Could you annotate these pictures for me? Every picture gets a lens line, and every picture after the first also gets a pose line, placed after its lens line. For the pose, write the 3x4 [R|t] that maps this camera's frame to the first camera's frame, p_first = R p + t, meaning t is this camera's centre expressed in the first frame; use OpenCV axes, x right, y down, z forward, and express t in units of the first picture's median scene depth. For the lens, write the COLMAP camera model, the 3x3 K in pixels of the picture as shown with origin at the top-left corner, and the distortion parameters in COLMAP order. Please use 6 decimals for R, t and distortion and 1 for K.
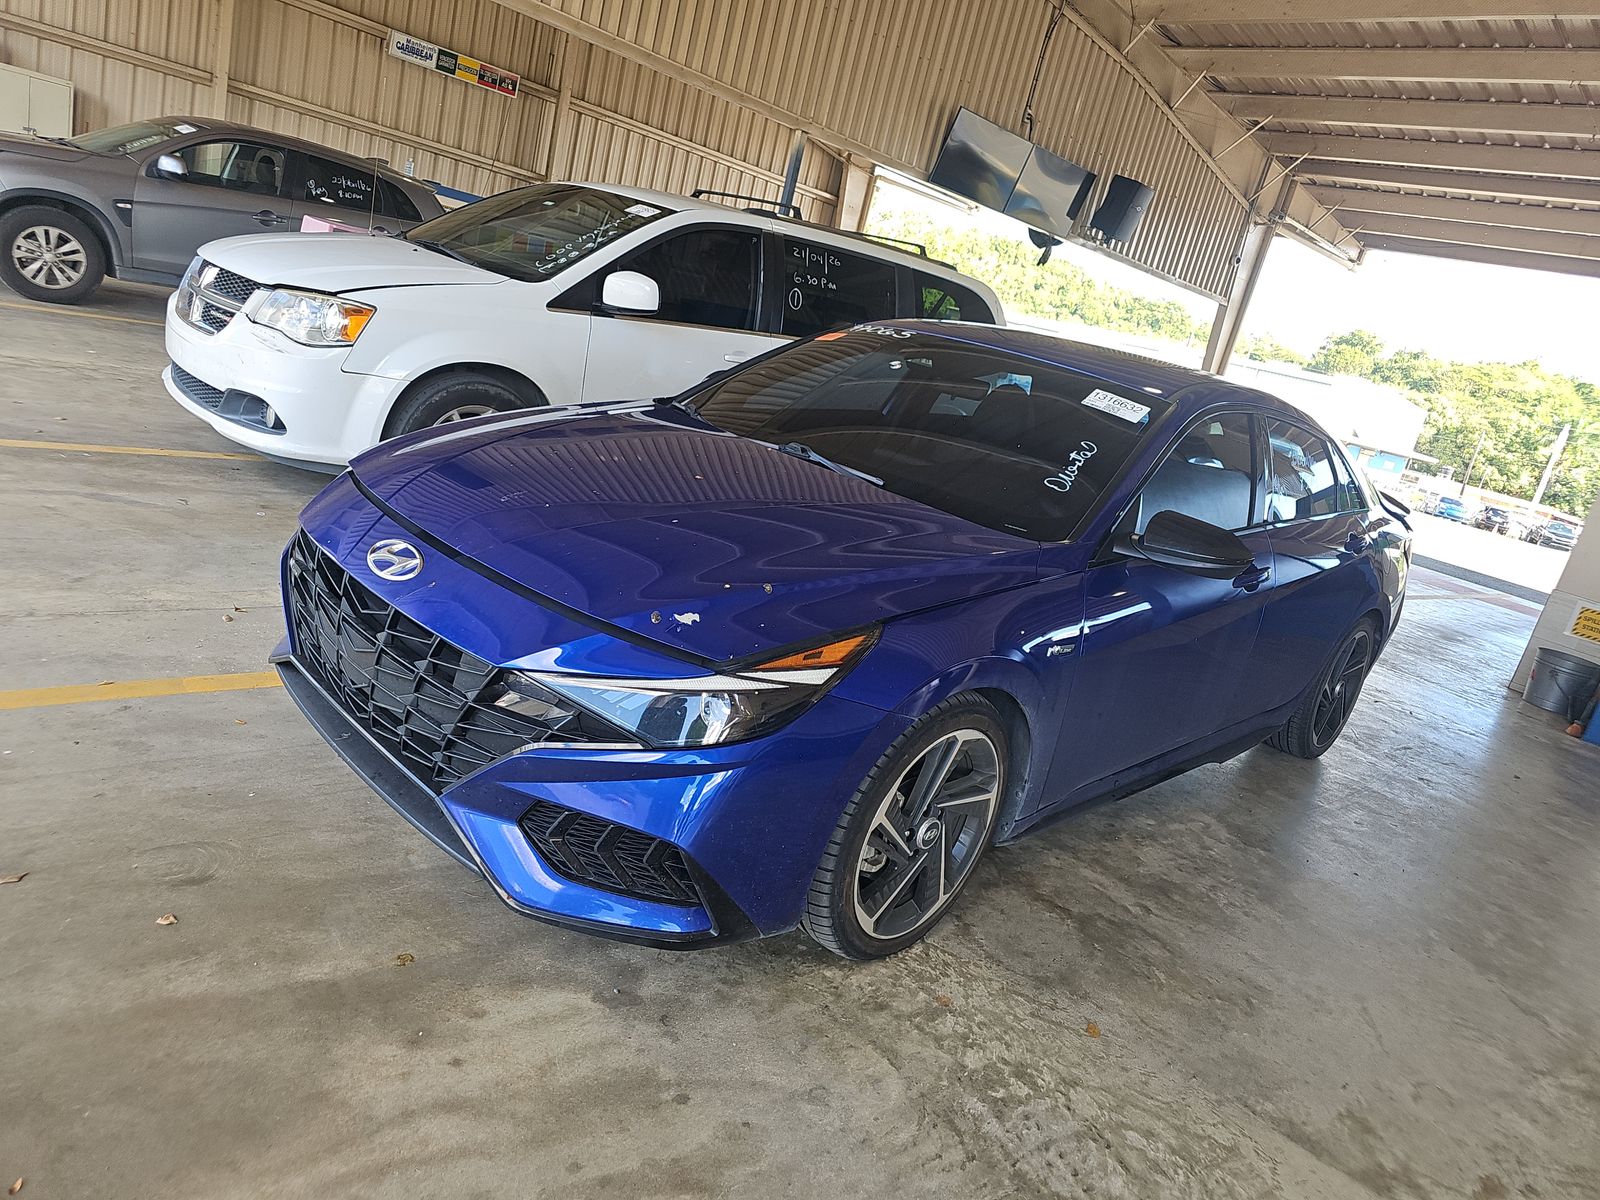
lens RADIAL K [[1043.9, 0, 801.9], [0, 1043.9, 621.8], [0, 0, 1]] dist [0.009325, -0.003439]
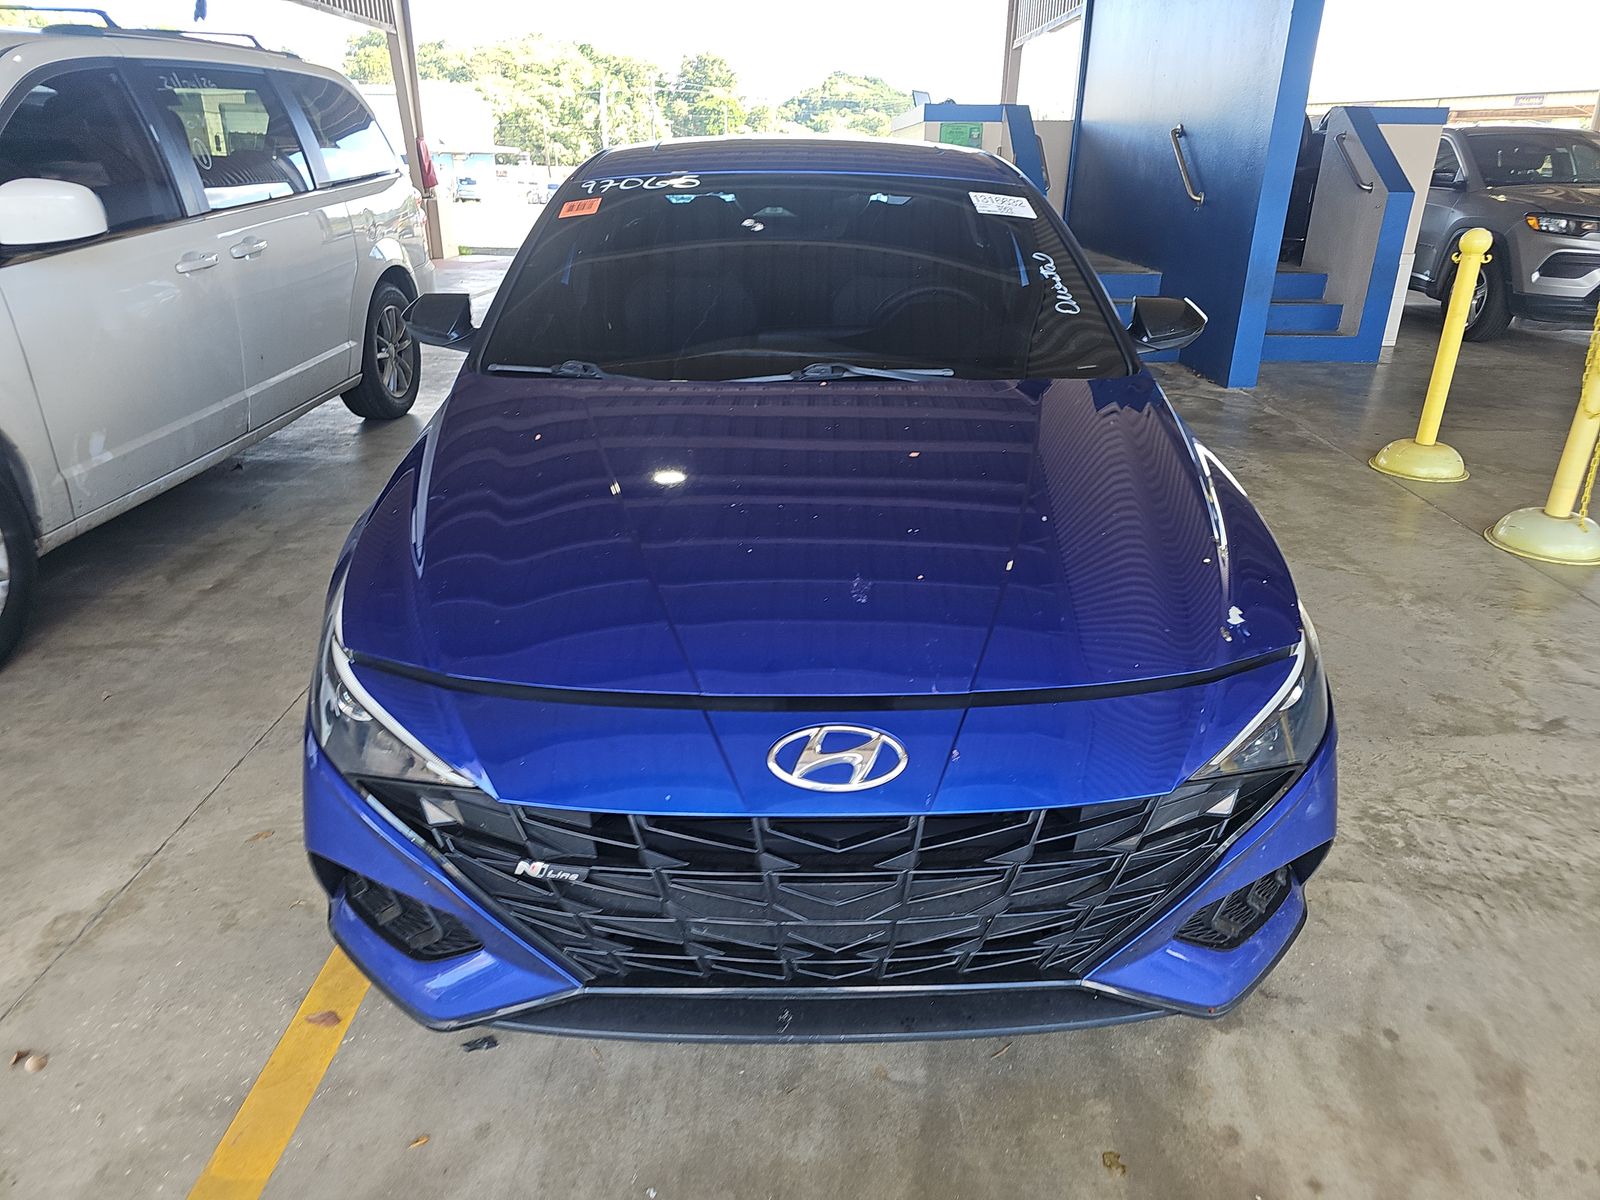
lens RADIAL K [[1043.9, 0, 801.9], [0, 1043.9, 621.8], [0, 0, 1]] dist [0.009325, -0.003439]
pose [[0.672050, -0.491150, 0.554185, -0.716086], [0.350720, 0.870240, 0.345944, -0.359485], [-0.652184, -0.038128, 0.757101, 0.527315]]
